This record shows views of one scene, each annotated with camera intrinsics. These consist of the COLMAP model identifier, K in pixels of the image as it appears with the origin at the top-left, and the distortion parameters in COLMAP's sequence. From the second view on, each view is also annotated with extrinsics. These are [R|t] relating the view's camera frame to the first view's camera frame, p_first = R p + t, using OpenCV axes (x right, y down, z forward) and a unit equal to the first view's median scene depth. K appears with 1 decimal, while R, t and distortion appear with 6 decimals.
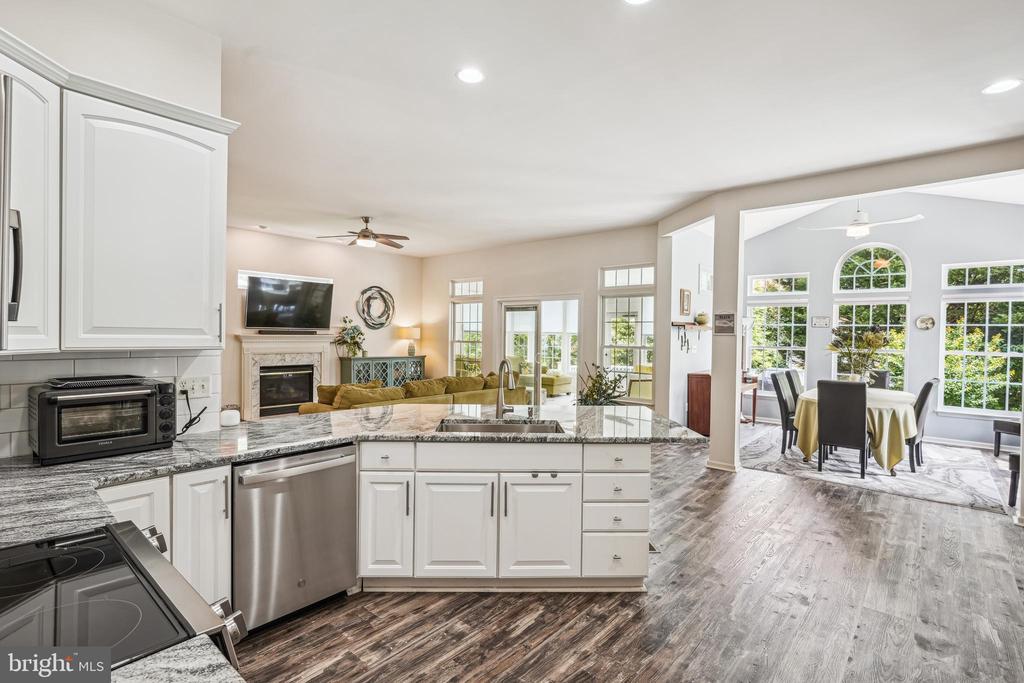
lens RADIAL K [[491.1, 0, 507.6], [0, 491.1, 338.9], [0, 0, 1]] dist [-0.014872, 0.008582]
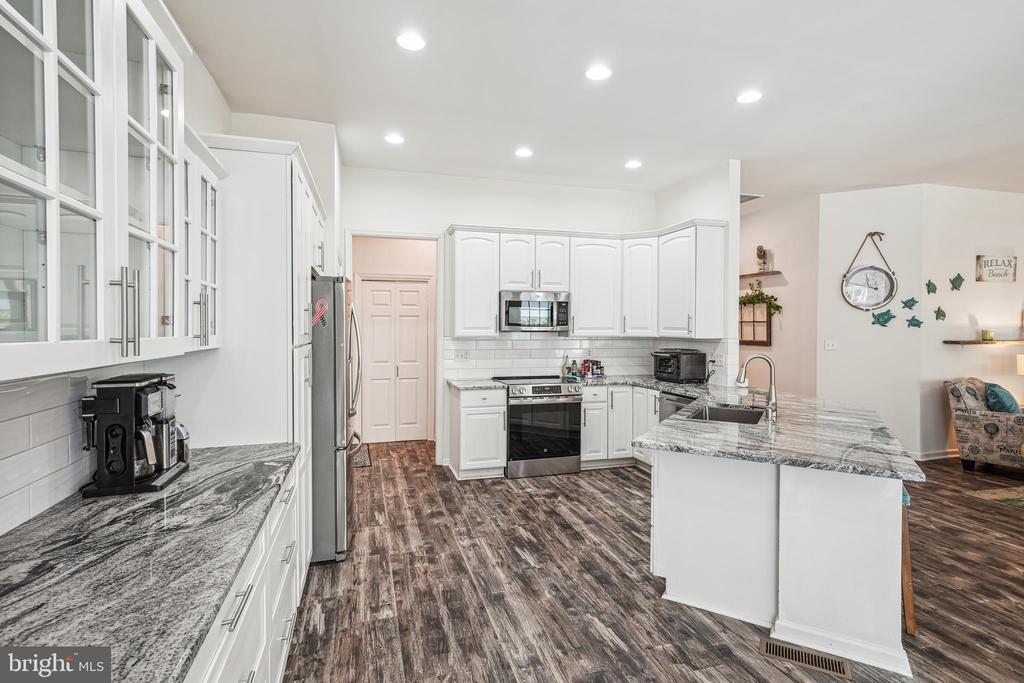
lens RADIAL K [[491.1, 0, 516.4], [0, 491.1, 350.8], [0, 0, 1]] dist [-0.014872, 0.008582]
pose [[-0.525336, 0.025324, -0.850518, 0.443987], [-0.019230, 0.998948, 0.041621, 0.001704], [0.850677, 0.038220, -0.524297, 0.448297]]
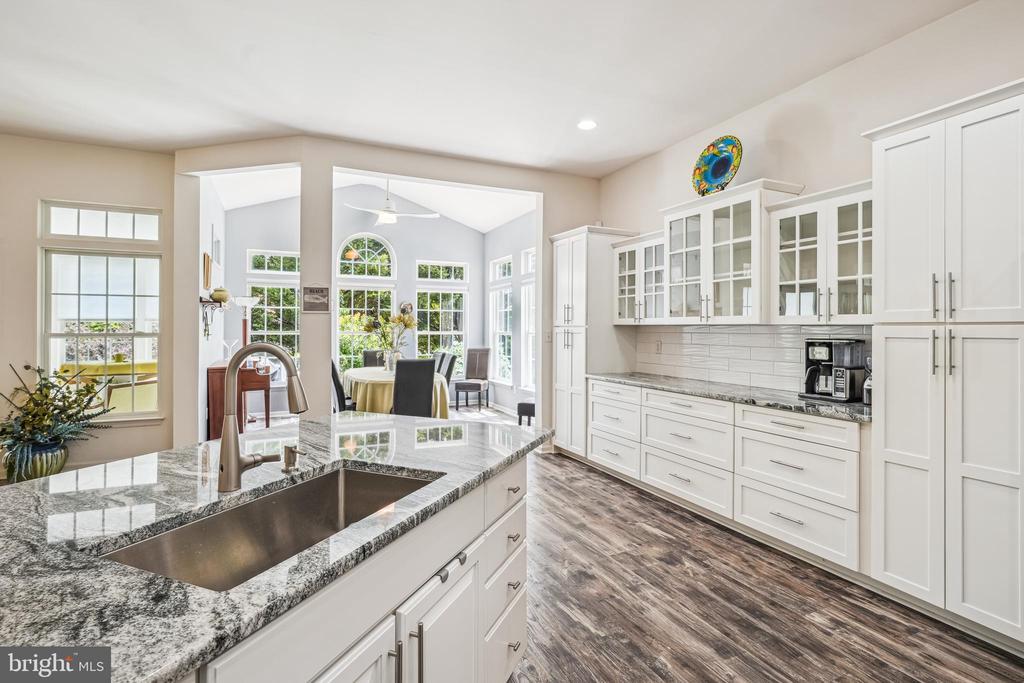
lens RADIAL K [[491.1, 0, 512.9], [0, 491.1, 326.4], [0, 0, 1]] dist [-0.014872, 0.008582]
pose [[0.397406, -0.007401, 0.917613, -0.120664], [0.014364, 0.999895, 0.001844, 0.012046], [-0.917530, 0.012448, 0.397471, 0.261721]]
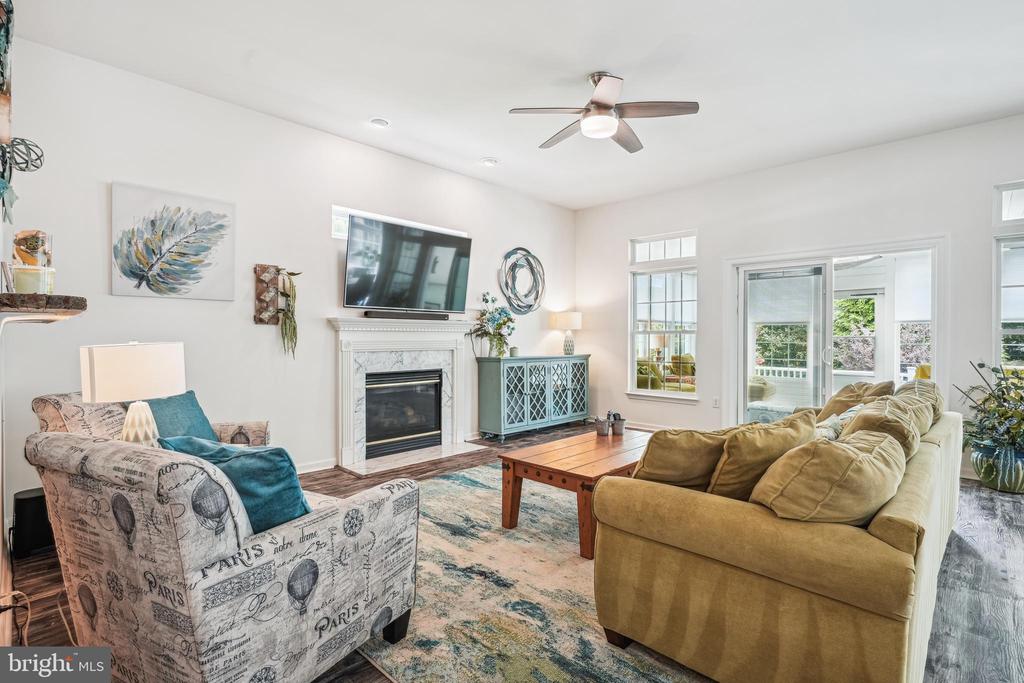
lens RADIAL K [[491.1, 0, 516.5], [0, 491.1, 341.4], [0, 0, 1]] dist [-0.014872, 0.008582]
pose [[0.999229, -0.009102, -0.038197, -0.321618], [0.009105, 0.999959, -0.000095, 0.020965], [0.038196, -0.000253, 0.999270, 0.447774]]
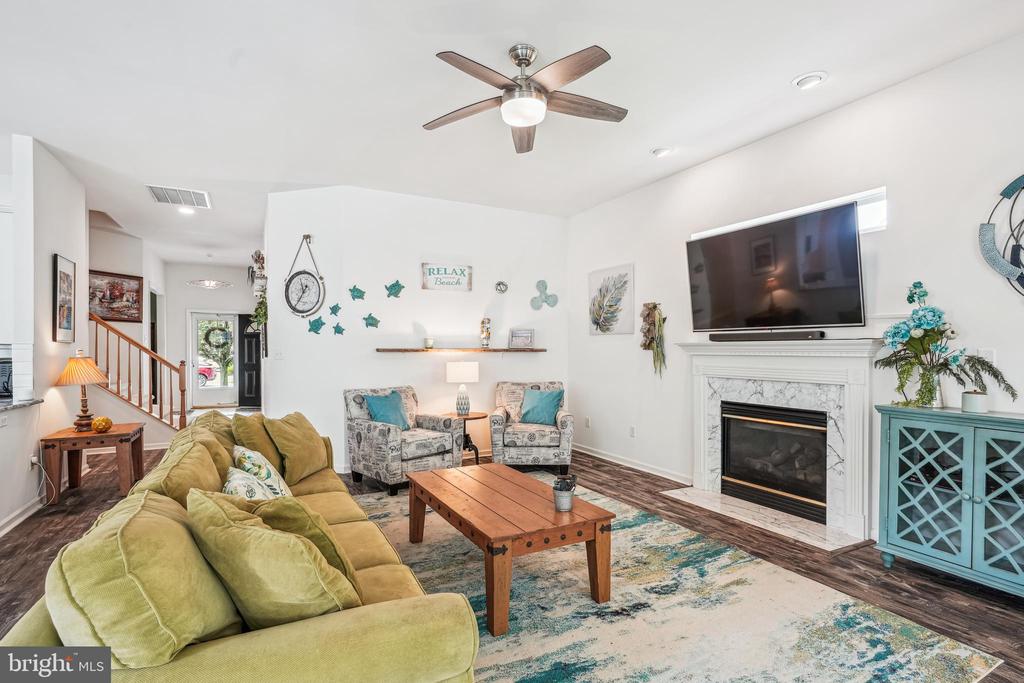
lens RADIAL K [[491.1, 0, 509.2], [0, 491.1, 354.1], [0, 0, 1]] dist [-0.014872, 0.008582]
pose [[-0.346263, -0.003764, -0.938130, 0.095064], [-0.017478, 0.999844, 0.002439, 0.007514], [0.937975, 0.017241, -0.346275, 1.027875]]
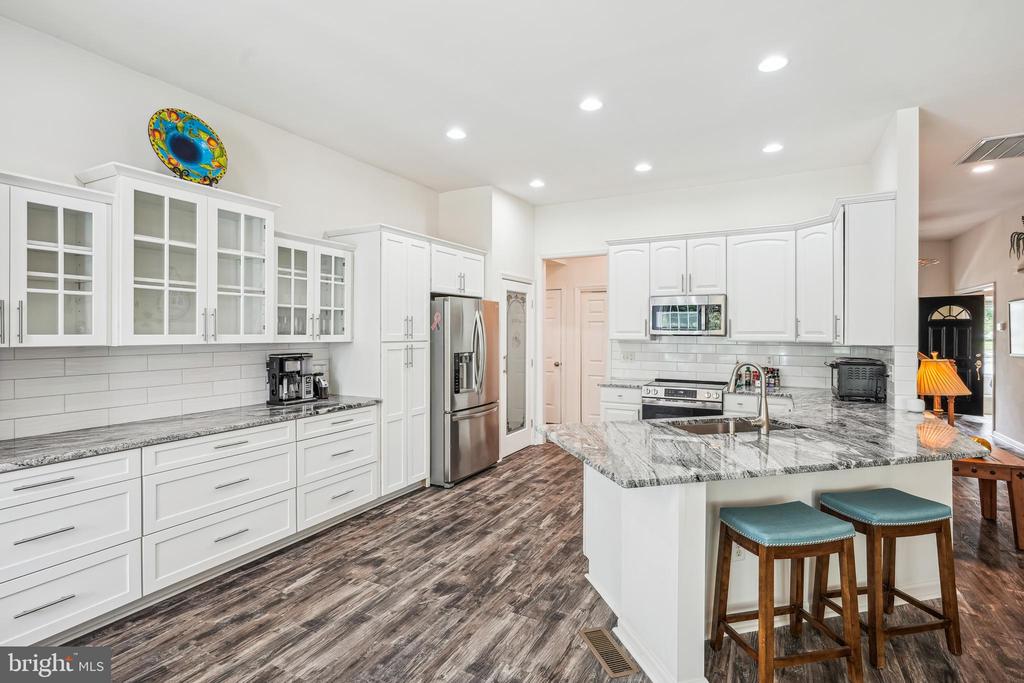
lens RADIAL K [[491.1, 0, 512.9], [0, 491.1, 333.6], [0, 0, 1]] dist [-0.014872, 0.008582]
pose [[-0.973425, -0.013797, -0.228591, 0.246263], [-0.017788, 0.999723, 0.015410, -0.005051], [0.228315, 0.019066, -0.973401, 0.712535]]
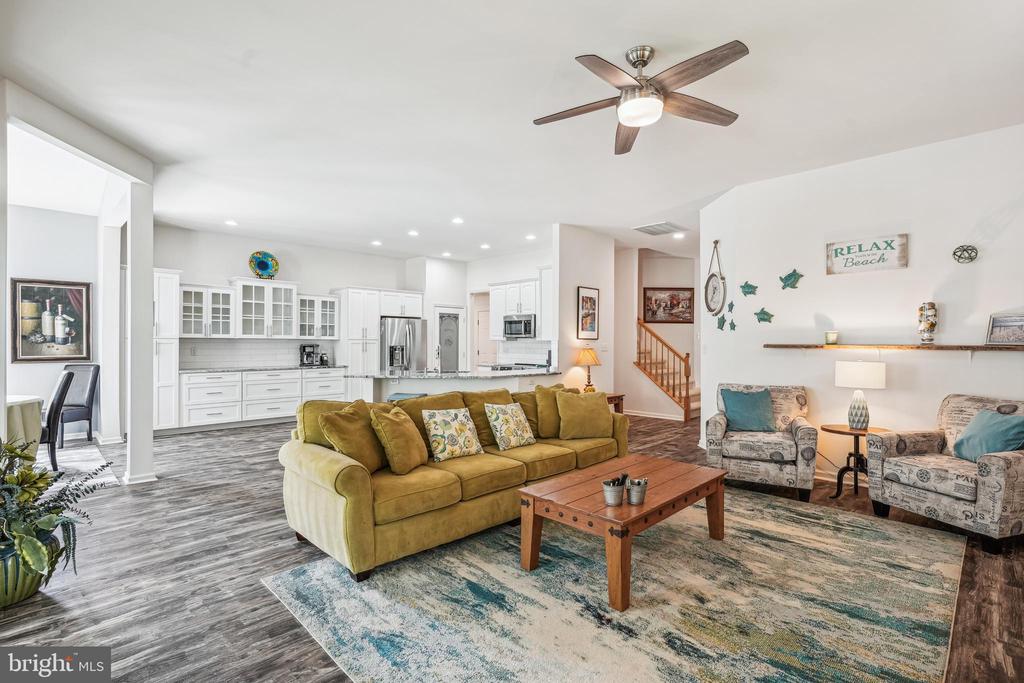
lens RADIAL K [[491.1, 0, 517.2], [0, 491.1, 340.8], [0, 0, 1]] dist [-0.014872, 0.008582]
pose [[-0.998687, -0.016860, 0.048379, -0.185816], [-0.016341, 0.999805, 0.011113, -0.001880], [-0.048557, 0.010308, -0.998767, 1.293955]]
